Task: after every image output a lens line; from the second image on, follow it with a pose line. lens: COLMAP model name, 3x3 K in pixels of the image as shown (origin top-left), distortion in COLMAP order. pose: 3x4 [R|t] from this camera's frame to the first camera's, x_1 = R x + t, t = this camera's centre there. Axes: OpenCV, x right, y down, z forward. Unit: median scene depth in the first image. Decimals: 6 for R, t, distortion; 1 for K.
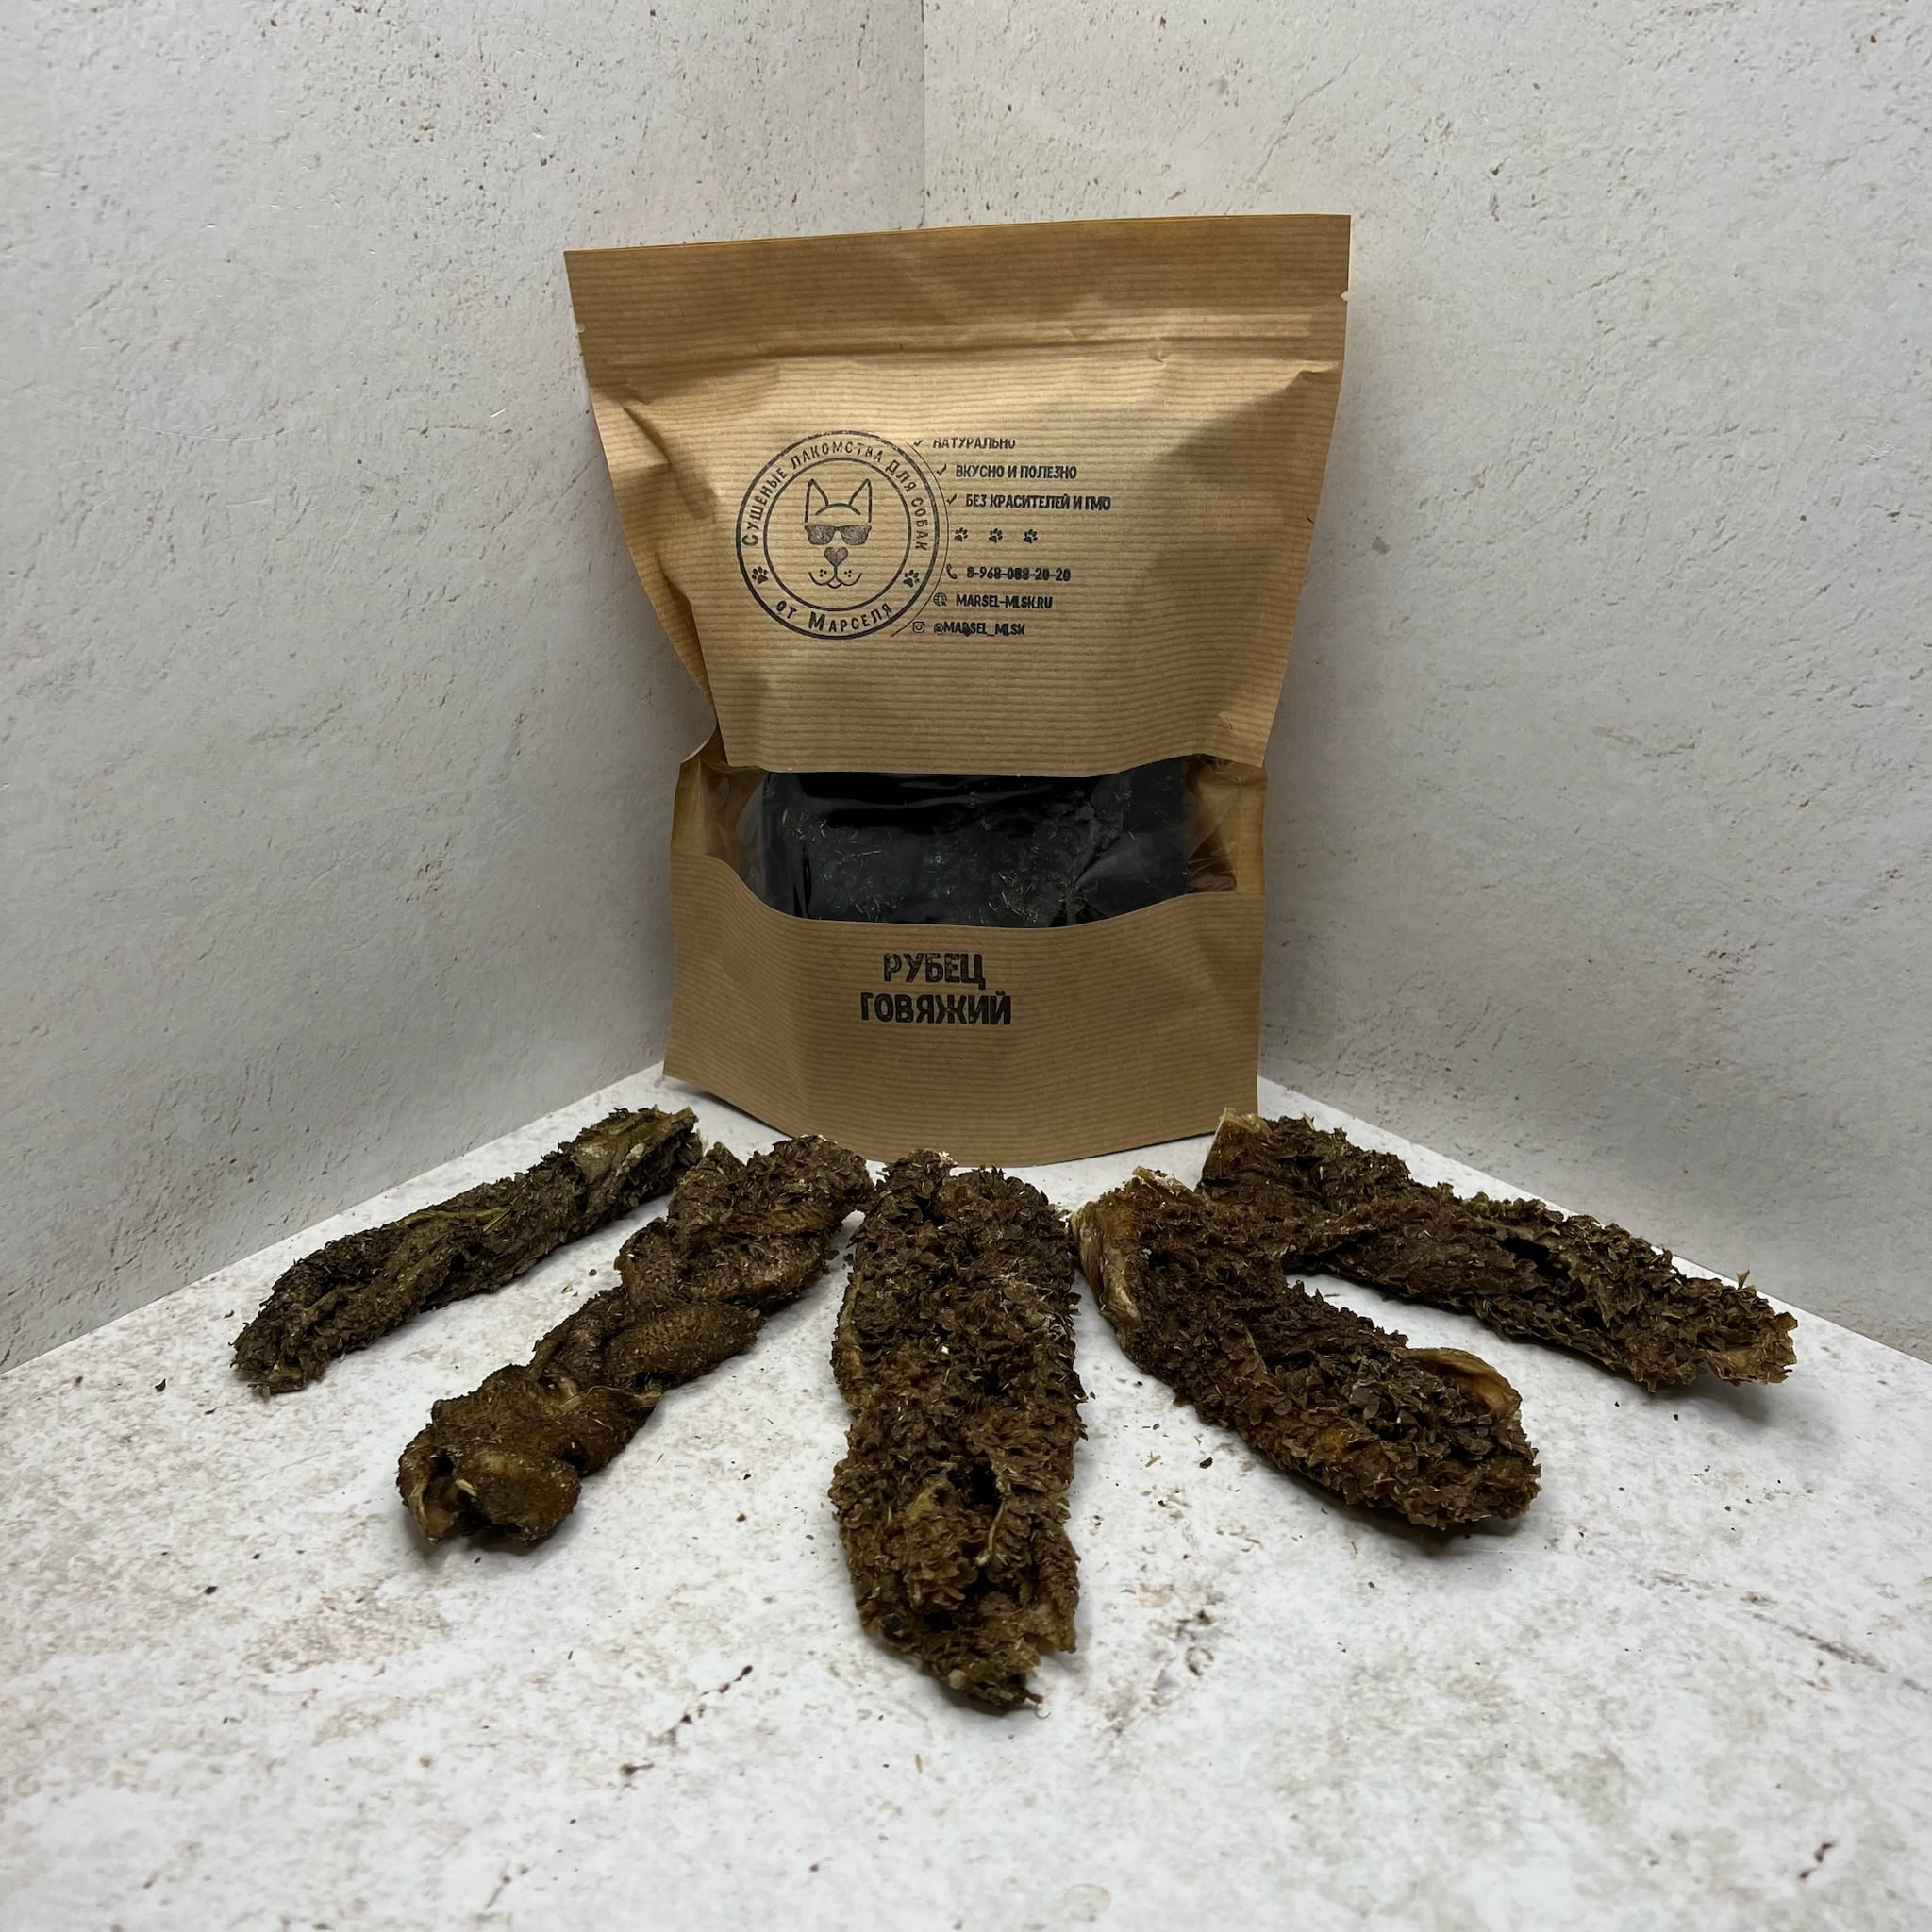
lens RADIAL K [[1943.3, 0, 983.9], [0, 1943.3, 980.9], [0, 0, 1]] dist [-0.018740, 0.000000]
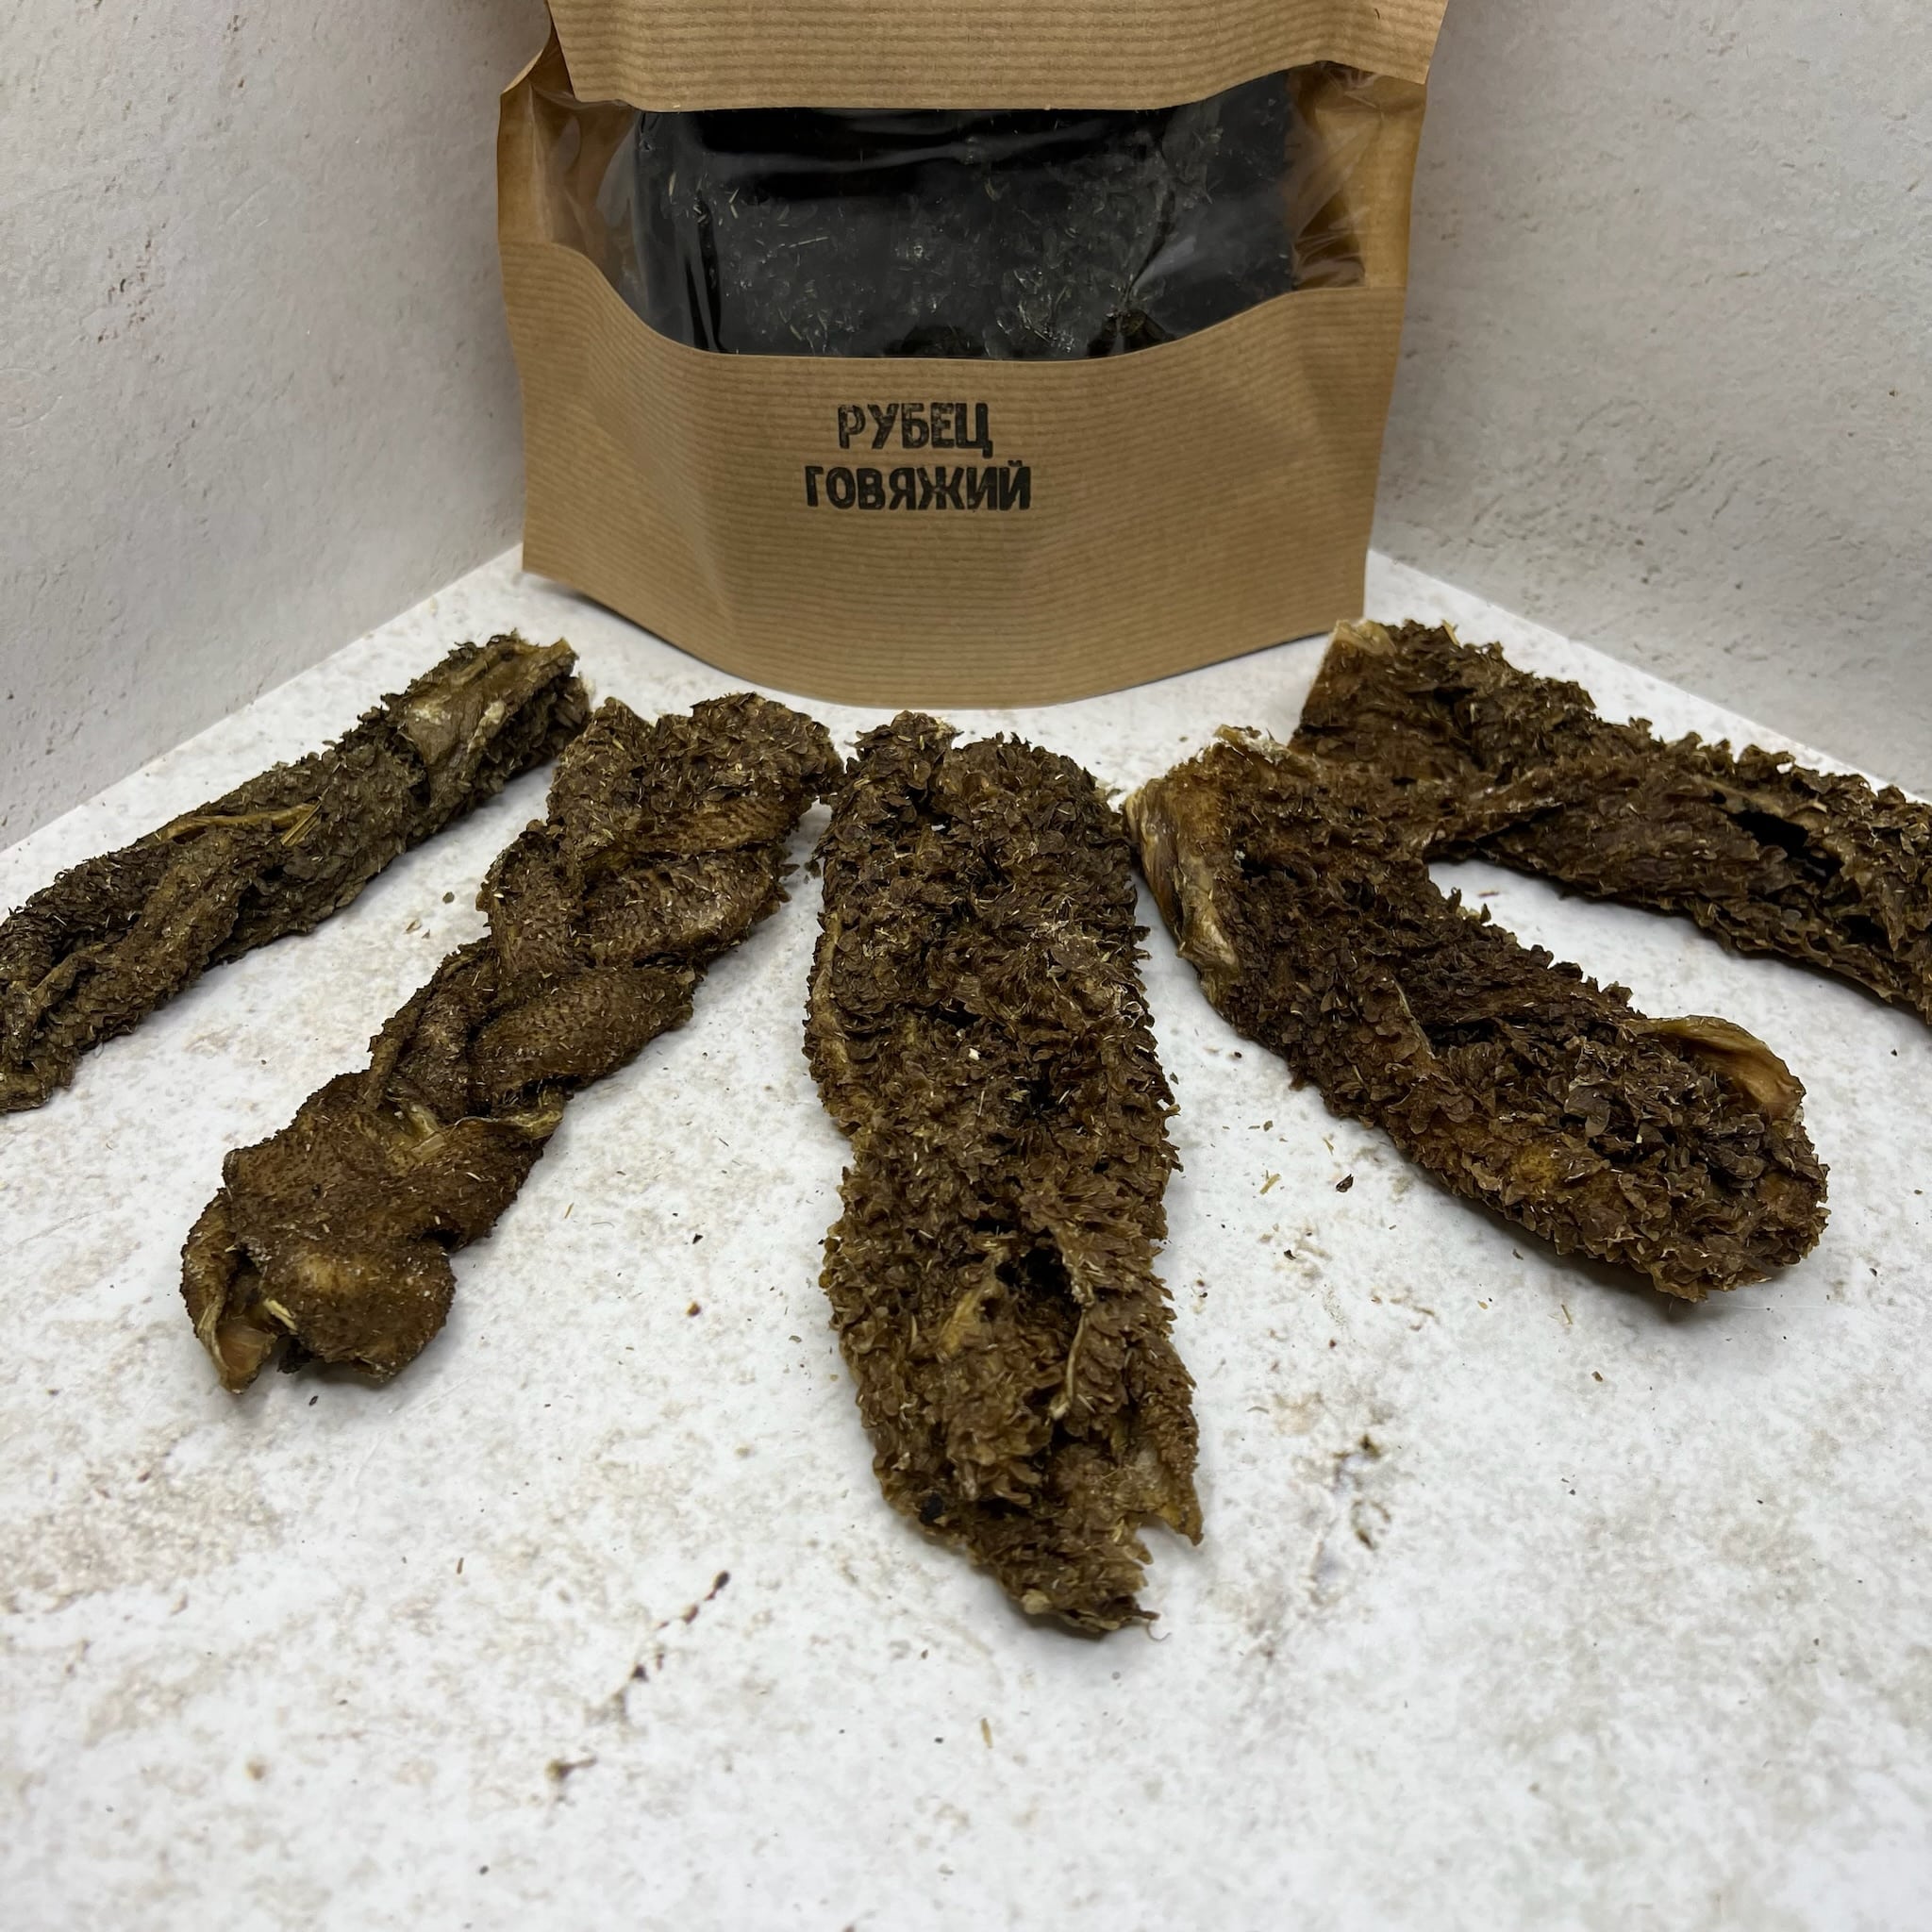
lens RADIAL K [[1943.3, 0, 951.1], [0, 1943.3, 1004.9], [0, 0, 1]] dist [-0.018740, 0.000000]
pose [[0.999005, -0.035808, 0.026598, -0.043478], [0.024357, 0.937458, 0.347245, -0.058341], [-0.037369, -0.346251, 0.937397, 0.354618]]
